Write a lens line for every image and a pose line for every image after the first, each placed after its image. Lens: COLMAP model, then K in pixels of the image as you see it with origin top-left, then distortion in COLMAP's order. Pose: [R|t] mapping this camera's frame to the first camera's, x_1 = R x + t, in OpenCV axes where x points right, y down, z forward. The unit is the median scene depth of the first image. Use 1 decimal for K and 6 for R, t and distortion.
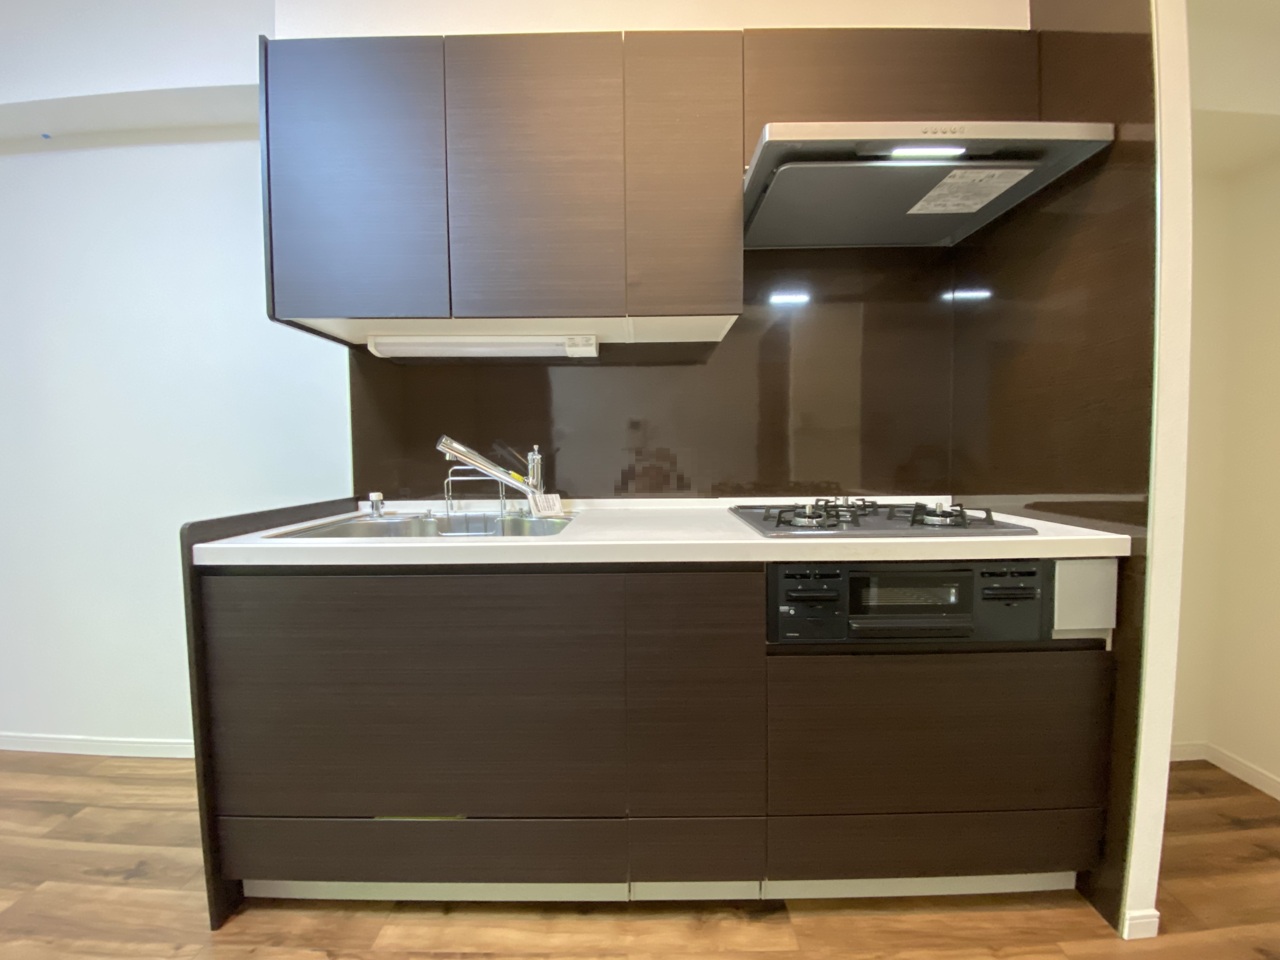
lens RADIAL K [[523.9, 0, 640.0], [0, 523.9, 480.0], [0, 0, 1]] dist [0.000426, -0.011590]
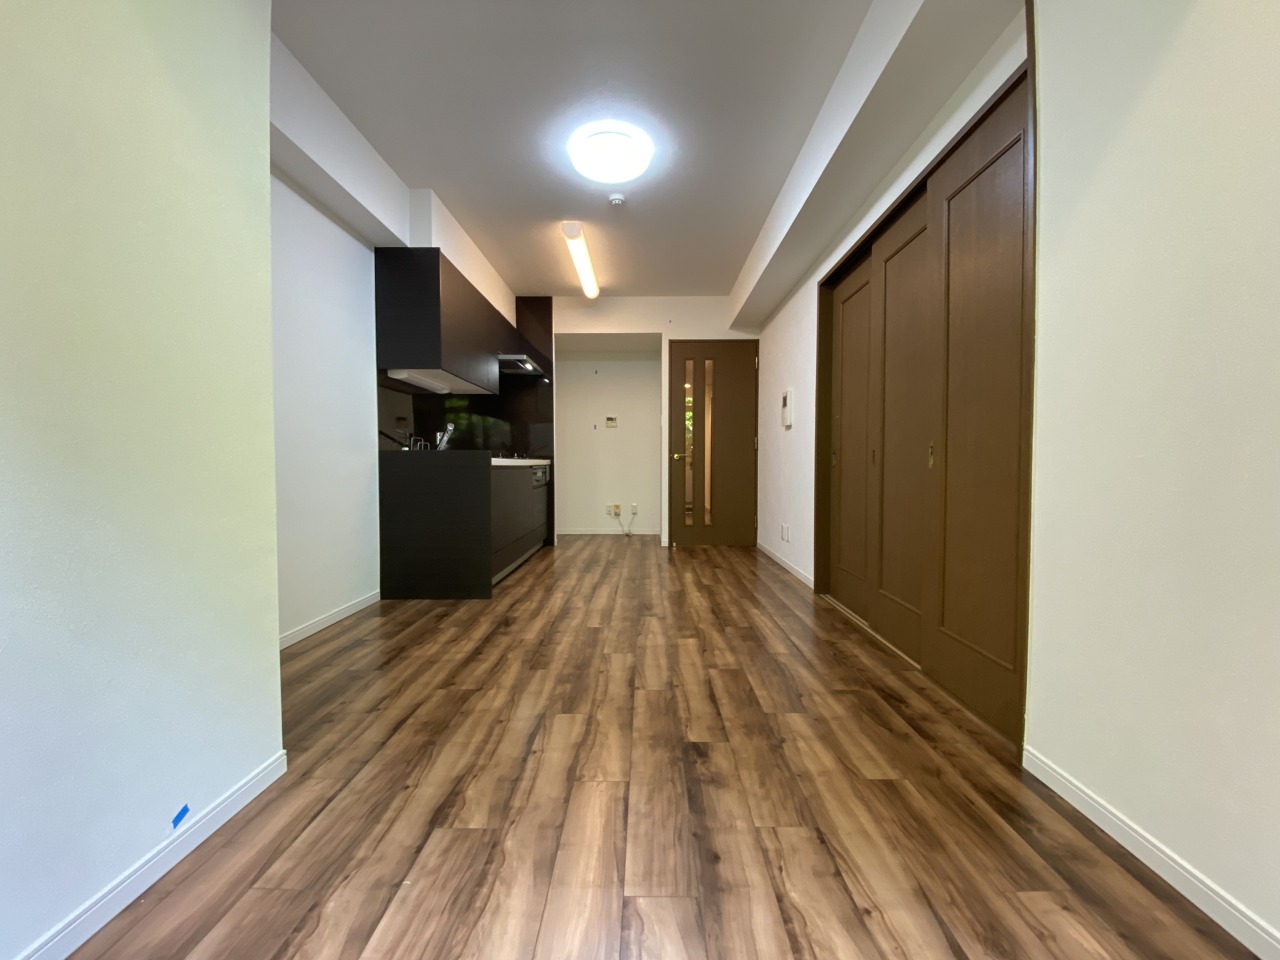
lens RADIAL K [[514.5, 0, 648.9], [0, 514.5, 477.3], [0, 0, 1]] dist [0.041462, -0.012852]
pose [[-0.007937, -0.017194, 0.999821, -3.503231], [0.052741, 0.998453, 0.017589, 0.212794], [-0.998577, 0.052871, -0.007018, 0.129365]]
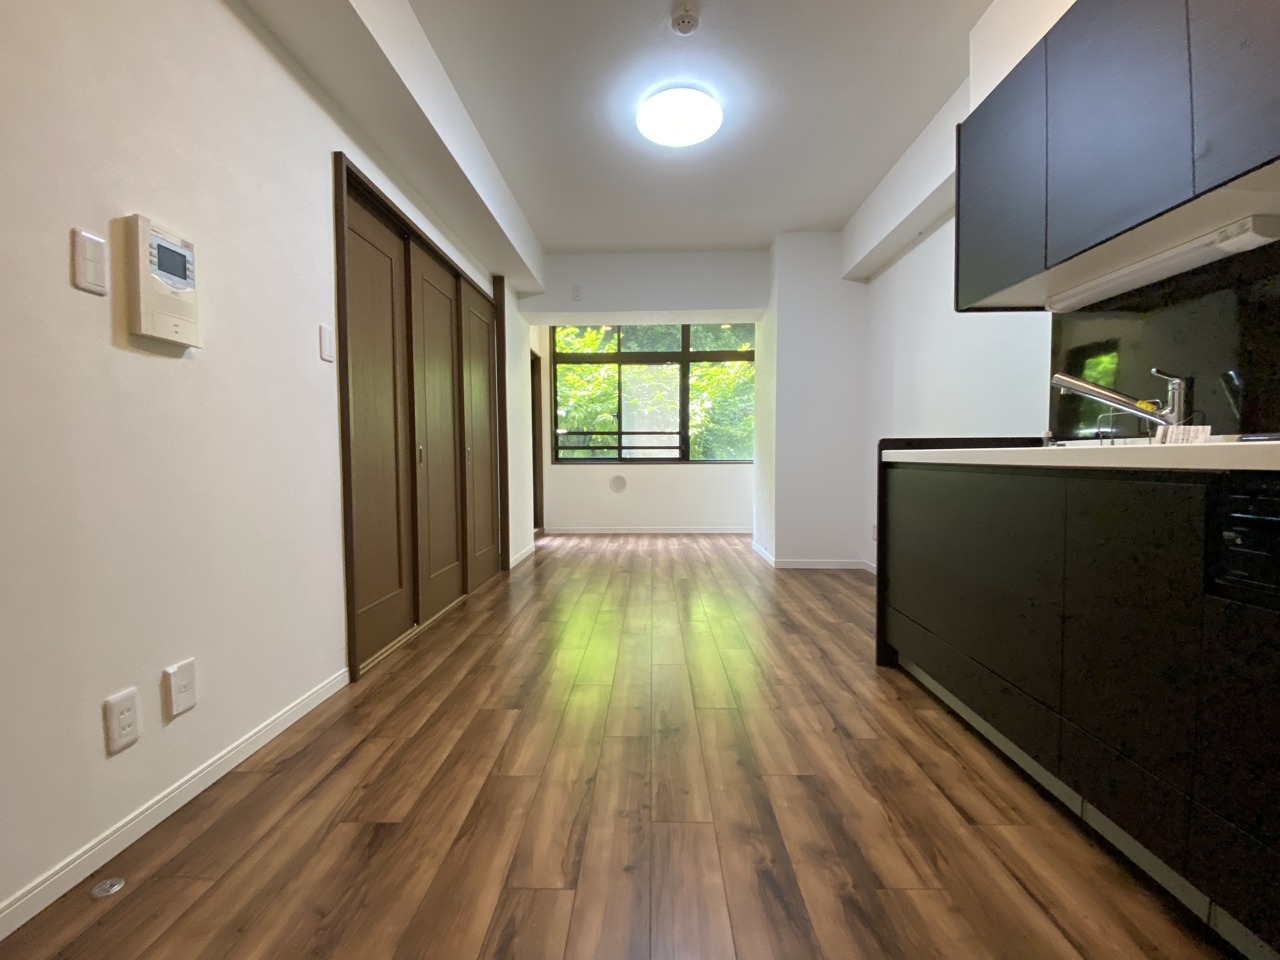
lens RADIAL K [[519.7, 0, 643.2], [0, 519.7, 476.2], [0, 0, 1]] dist [0.009093, -0.013528]
pose [[-0.016160, 0.042702, -0.998957, 0.965126], [-0.044538, 0.998065, 0.043385, 0.164223], [0.998877, 0.045193, -0.014227, 0.163659]]
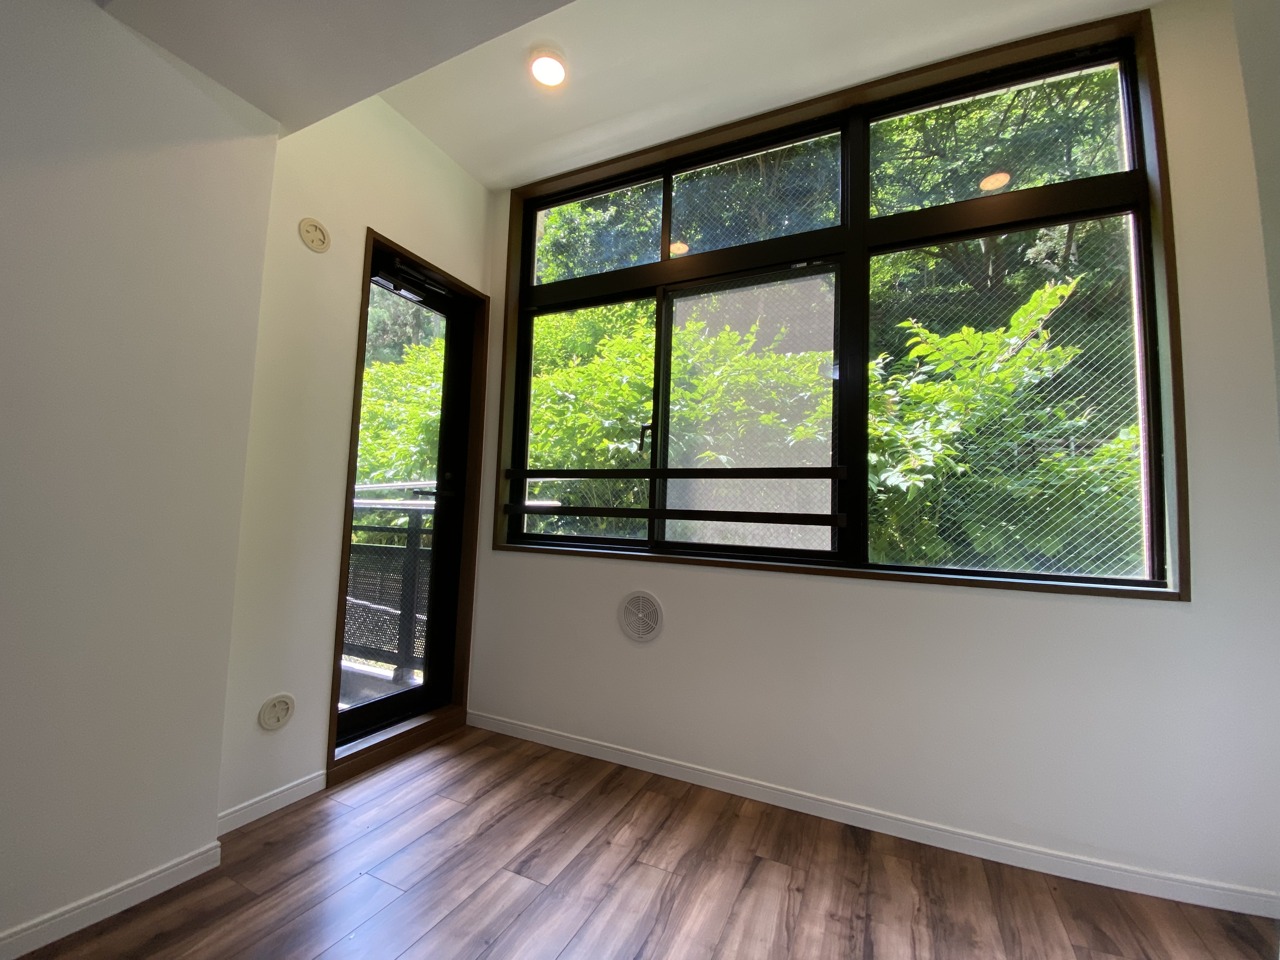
lens RADIAL K [[519.7, 0, 643.2], [0, 519.7, 476.2], [0, 0, 1]] dist [0.009093, -0.013528]
pose [[-0.428348, -0.072089, -0.900734, -2.262417], [-0.073107, 0.996310, -0.044972, 0.075477], [0.900651, 0.046586, -0.432038, 0.574078]]
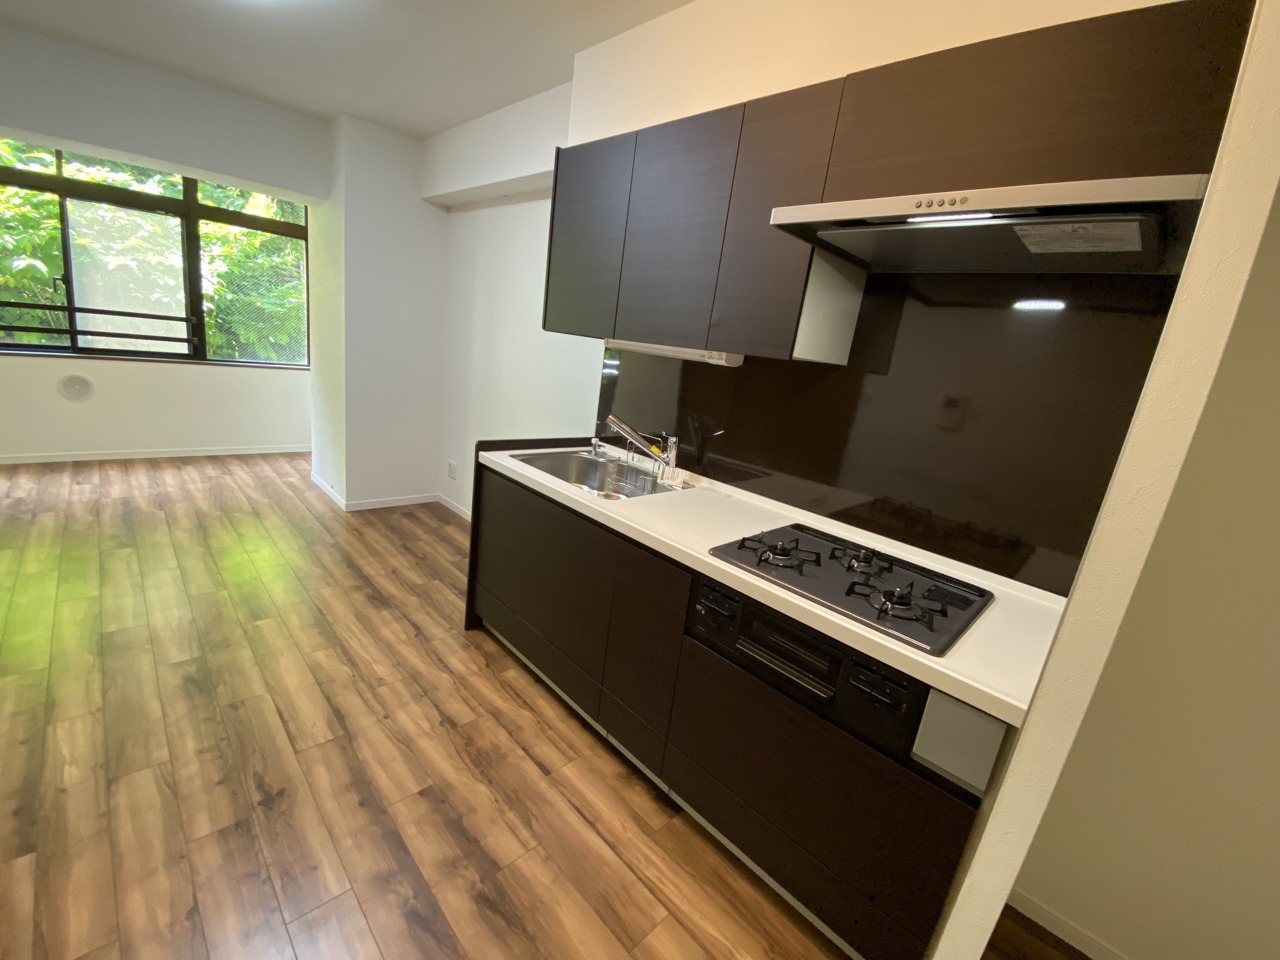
lens RADIAL K [[519.7, 0, 643.2], [0, 519.7, 476.2], [0, 0, 1]] dist [0.009093, -0.013528]
pose [[0.701328, 0.271245, -0.659216, 0.895161], [-0.173576, 0.961922, 0.211133, -0.301670], [0.691383, -0.033649, 0.721704, -0.019319]]
